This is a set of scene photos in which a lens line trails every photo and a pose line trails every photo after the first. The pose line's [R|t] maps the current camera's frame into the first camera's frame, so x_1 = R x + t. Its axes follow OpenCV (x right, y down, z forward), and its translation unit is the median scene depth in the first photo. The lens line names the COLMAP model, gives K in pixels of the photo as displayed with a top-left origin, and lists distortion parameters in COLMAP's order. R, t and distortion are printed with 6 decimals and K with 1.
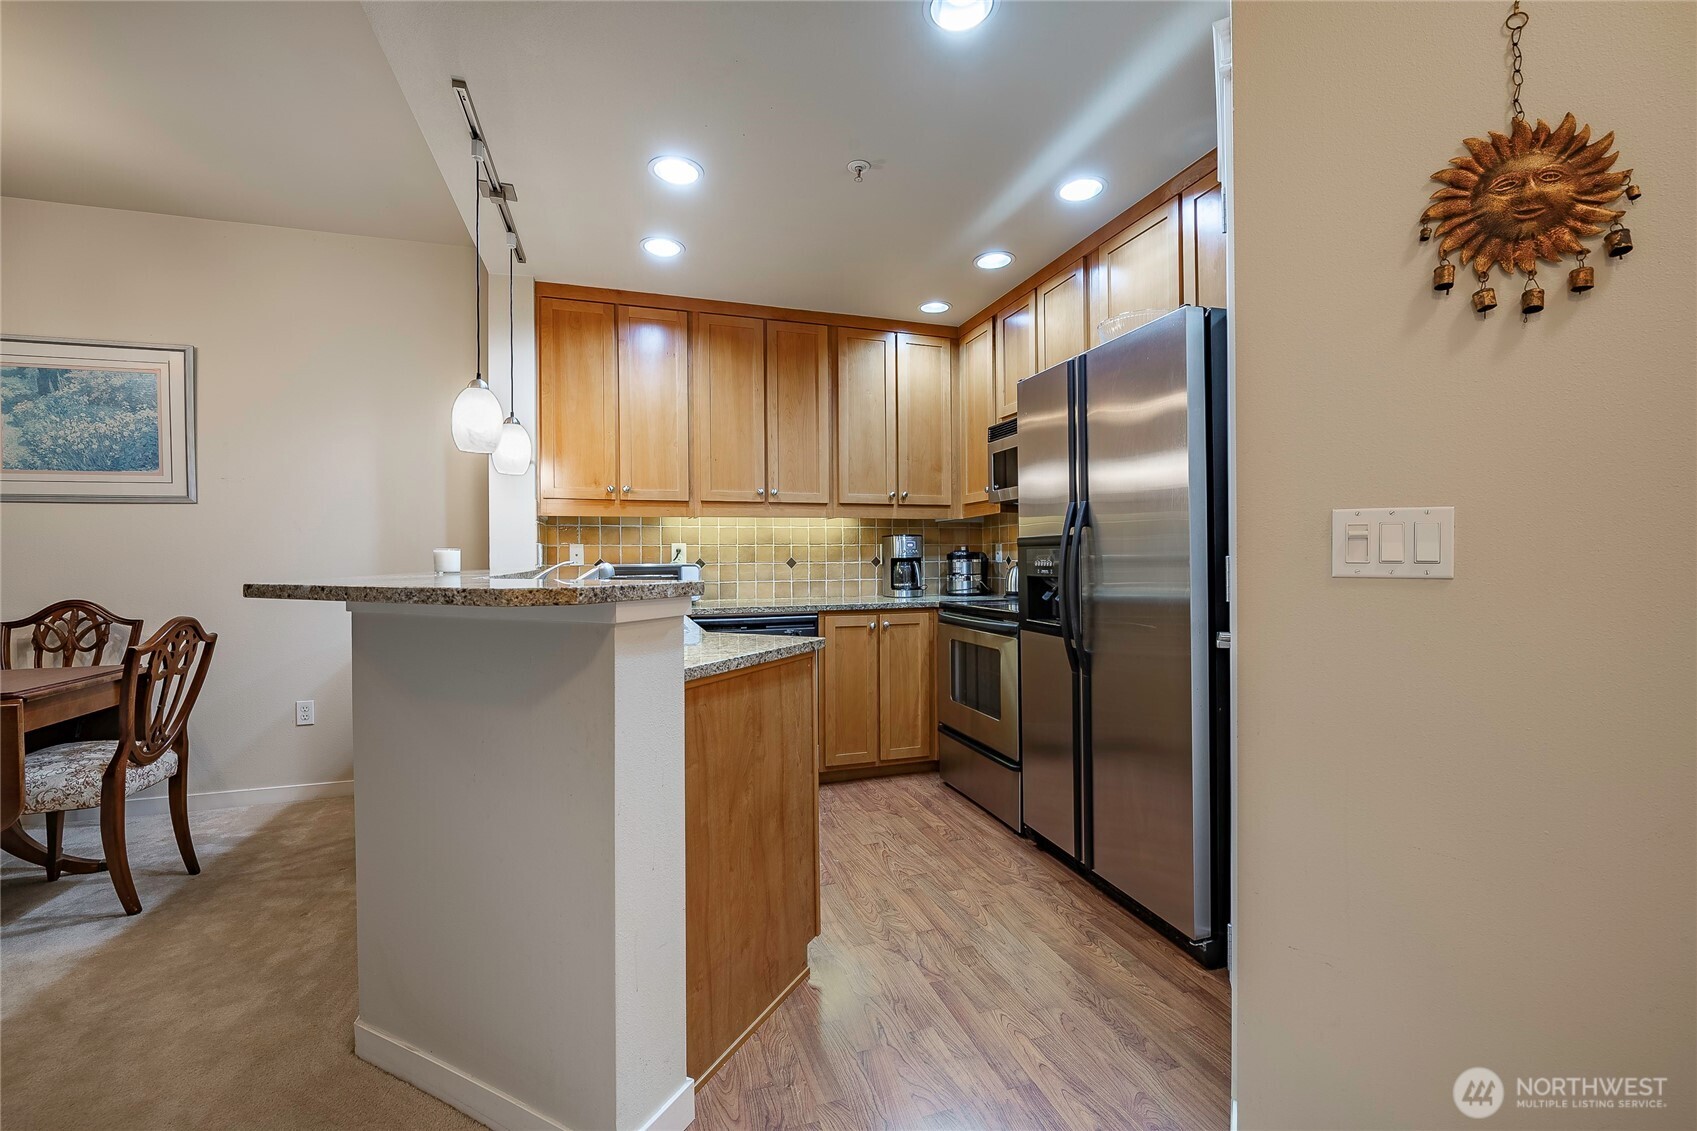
lens RADIAL K [[698.4, 0, 847.3], [0, 698.4, 562.5], [0, 0, 1]] dist [-0.011209, -0.000172]
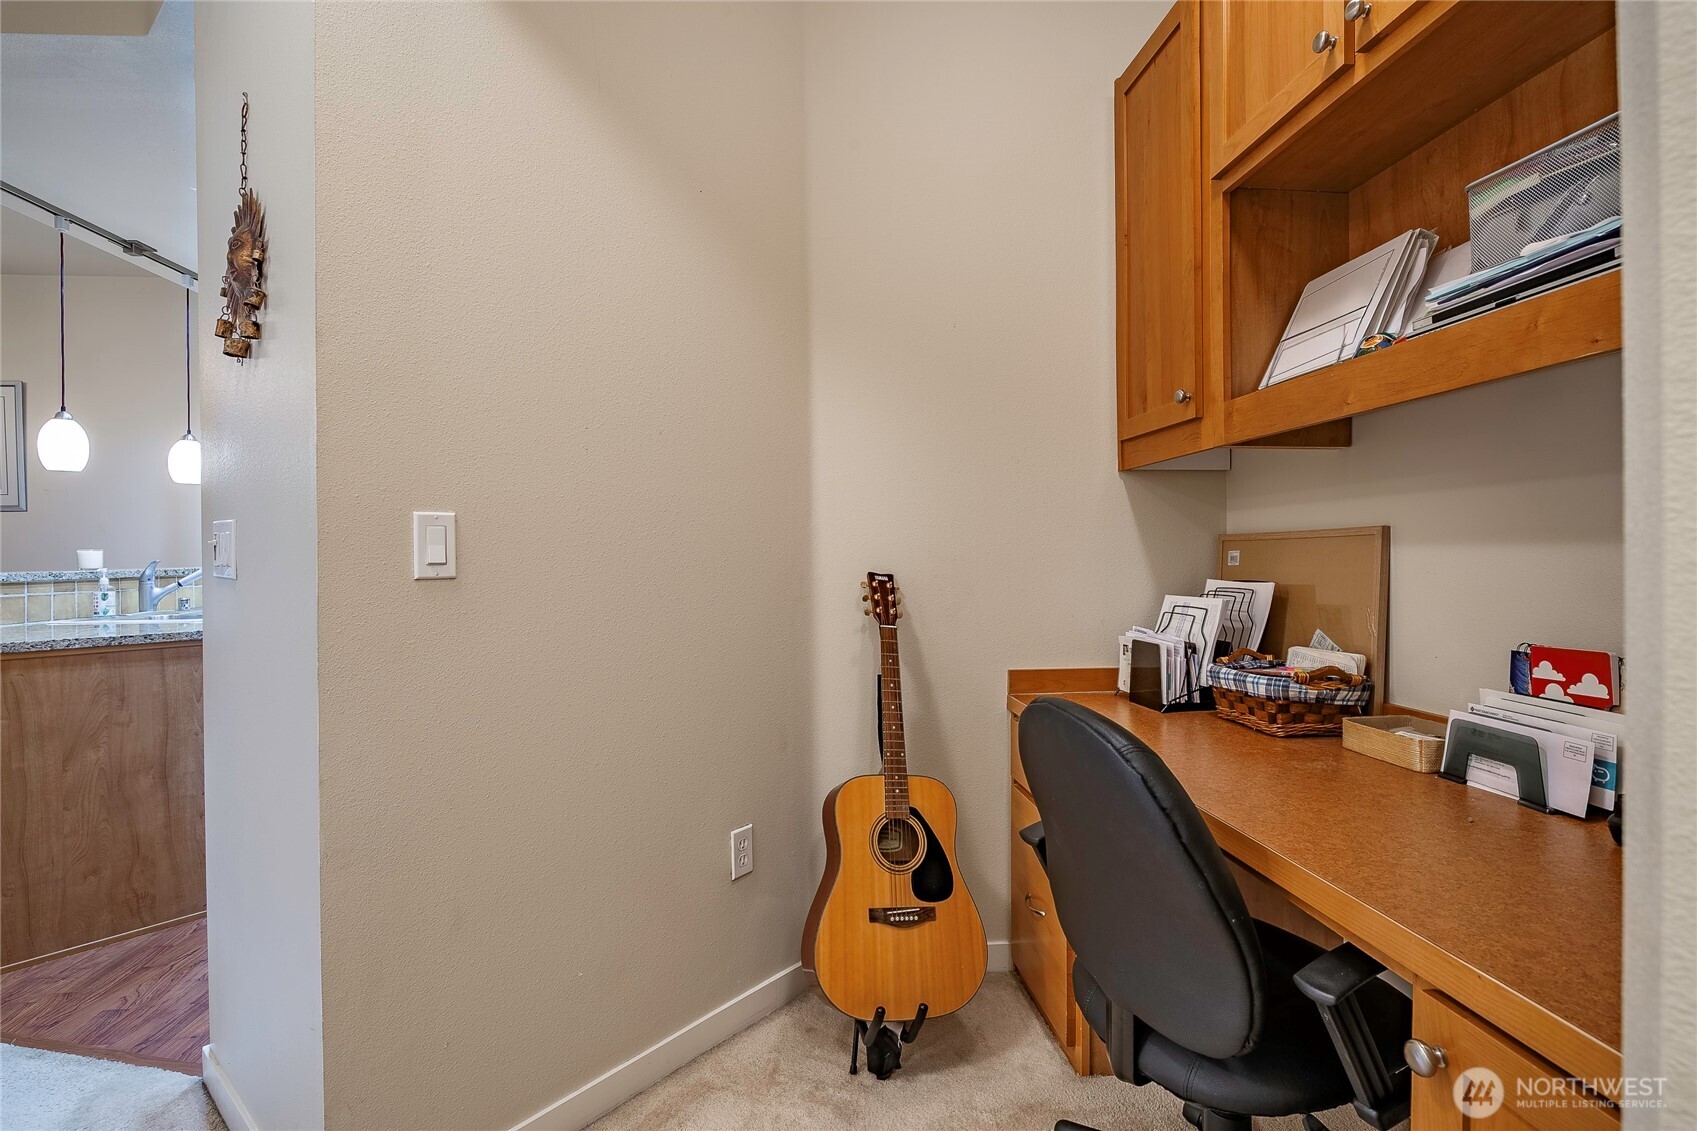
lens RADIAL K [[816.5, 0, 849.6], [0, 816.5, 558.6], [0, 0, 1]] dist [-0.002723, -0.000117]
pose [[0.971254, -0.001954, -0.238038, 0.708688], [0.003489, 0.999976, 0.006028, -0.005684], [0.238020, -0.006686, 0.971237, -0.037482]]
